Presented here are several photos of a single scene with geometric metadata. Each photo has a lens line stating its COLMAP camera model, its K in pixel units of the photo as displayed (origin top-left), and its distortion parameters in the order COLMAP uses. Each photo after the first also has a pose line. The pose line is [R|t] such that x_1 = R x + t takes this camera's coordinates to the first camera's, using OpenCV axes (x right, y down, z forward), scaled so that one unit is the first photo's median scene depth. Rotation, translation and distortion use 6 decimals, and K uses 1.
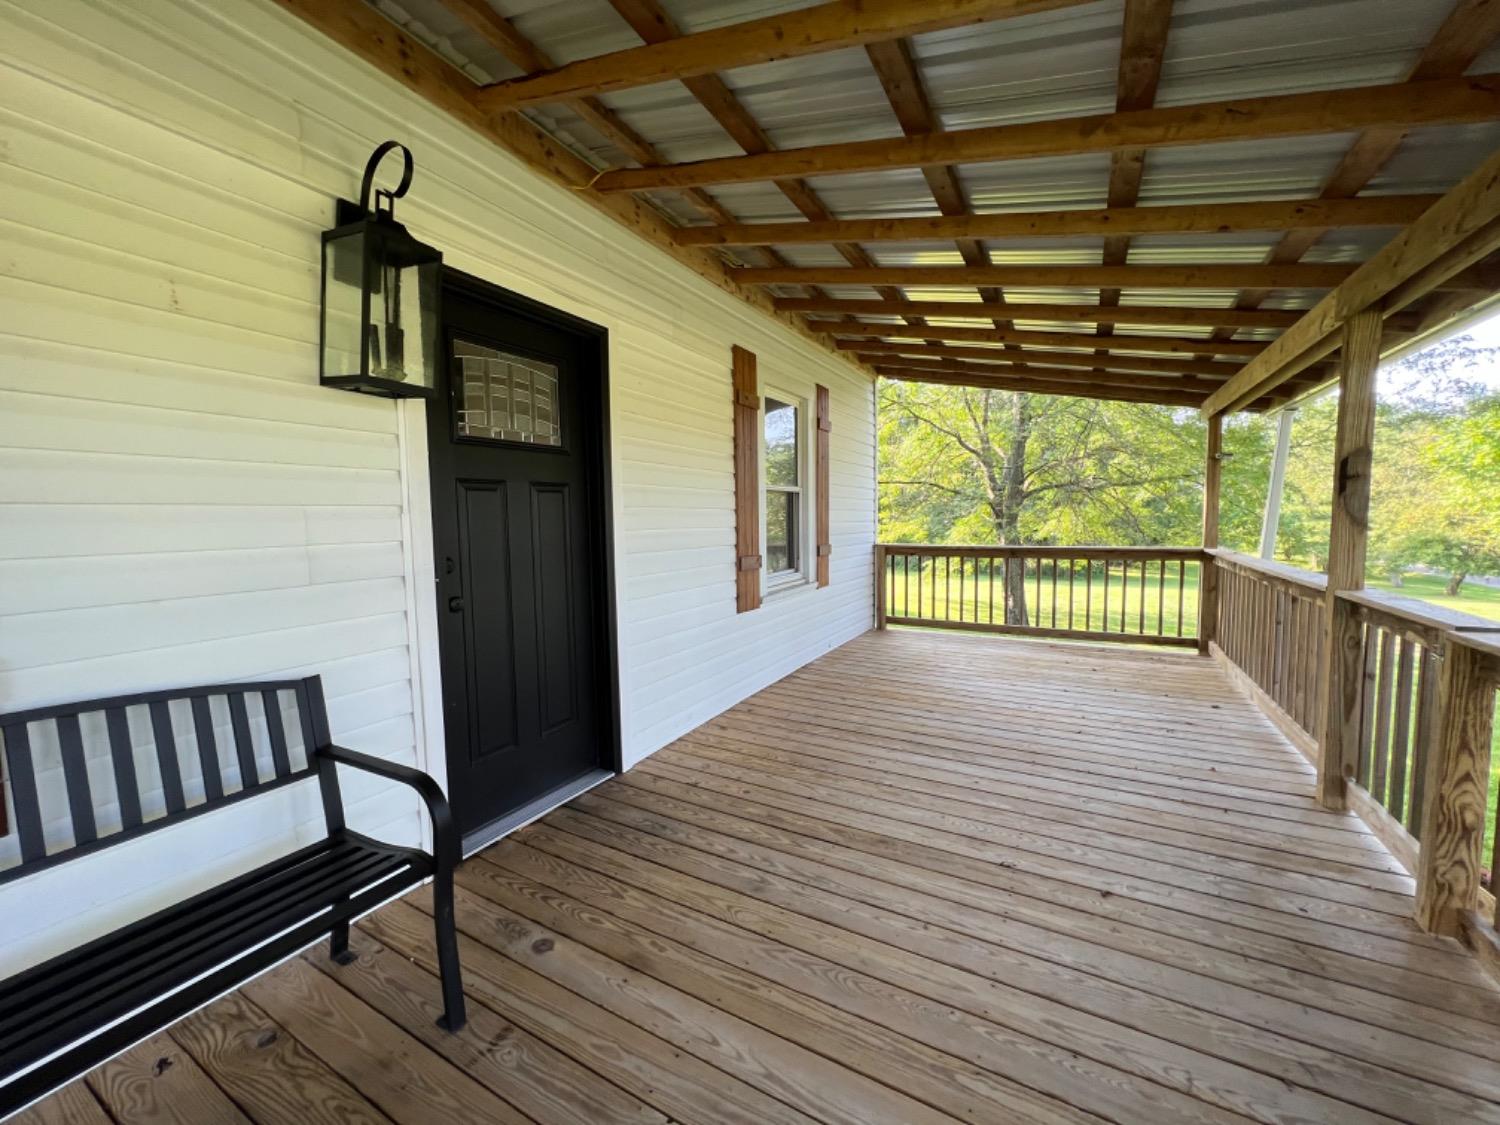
lens RADIAL K [[608.6, 0, 747.9], [0, 608.6, 563.9], [0, 0, 1]] dist [-0.003714, -0.000371]
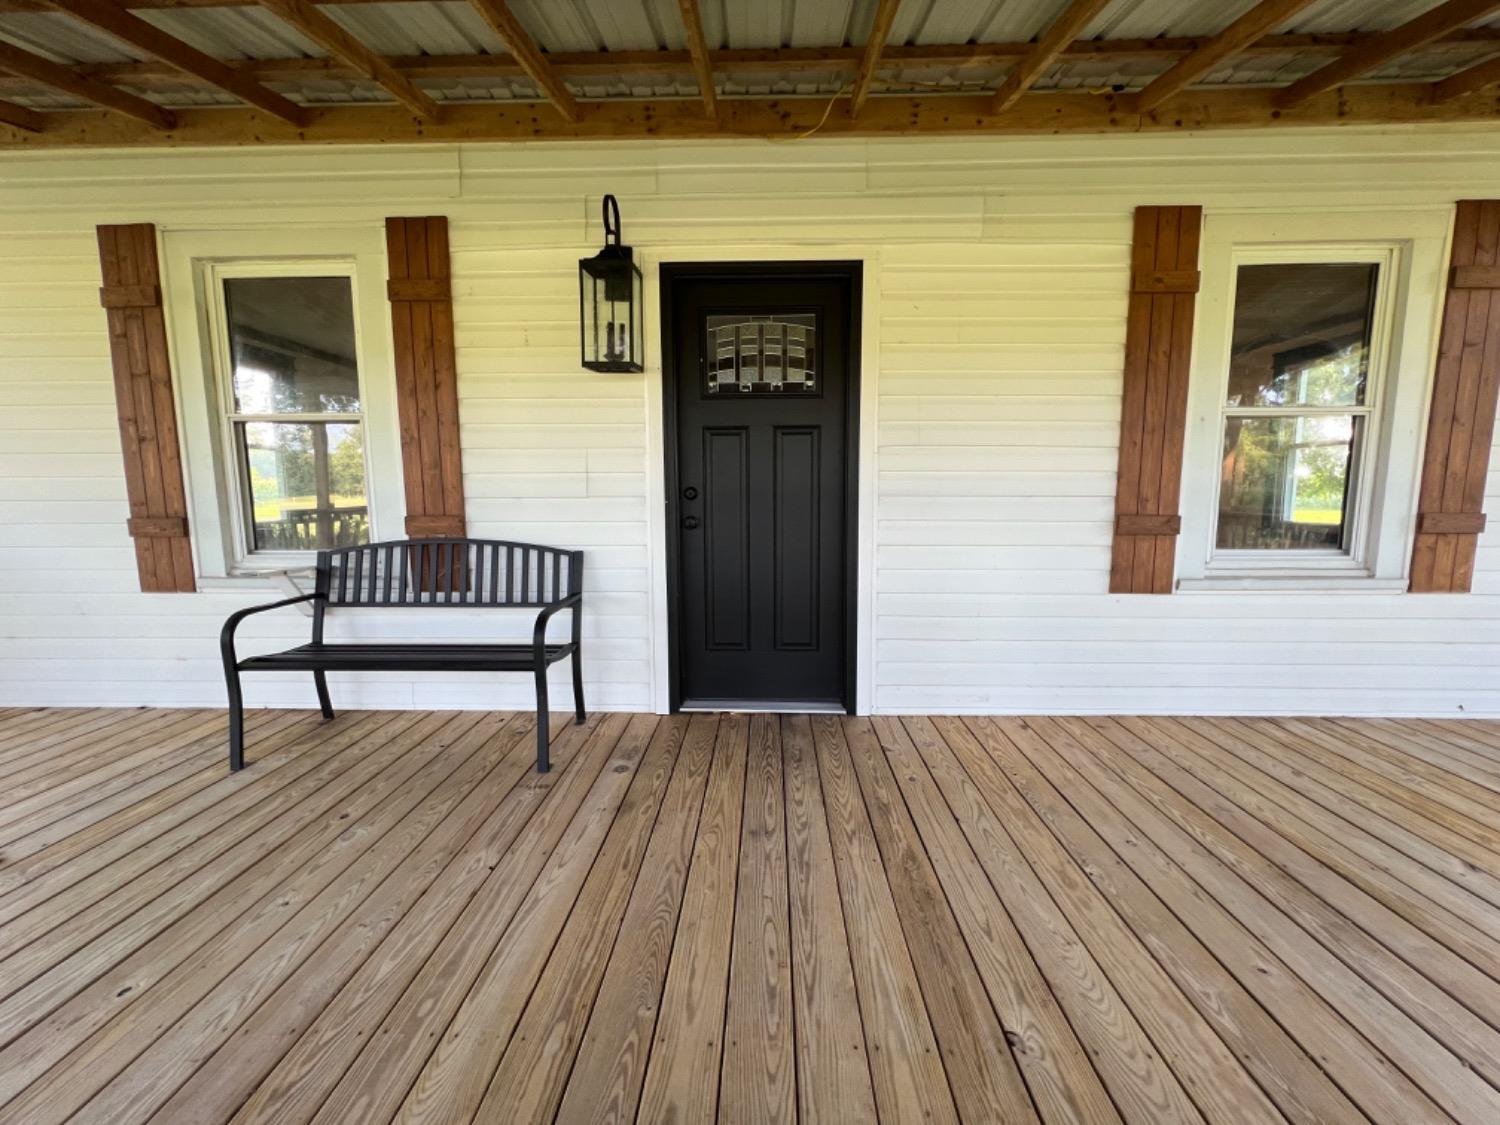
lens RADIAL K [[608.6, 0, 749.3], [0, 608.6, 565.8], [0, 0, 1]] dist [-0.003714, -0.000371]
pose [[0.447013, 0.122711, -0.886071, 0.657857], [-0.074929, 0.992202, 0.099608, 0.015761], [0.891384, 0.021867, 0.452722, 0.441415]]
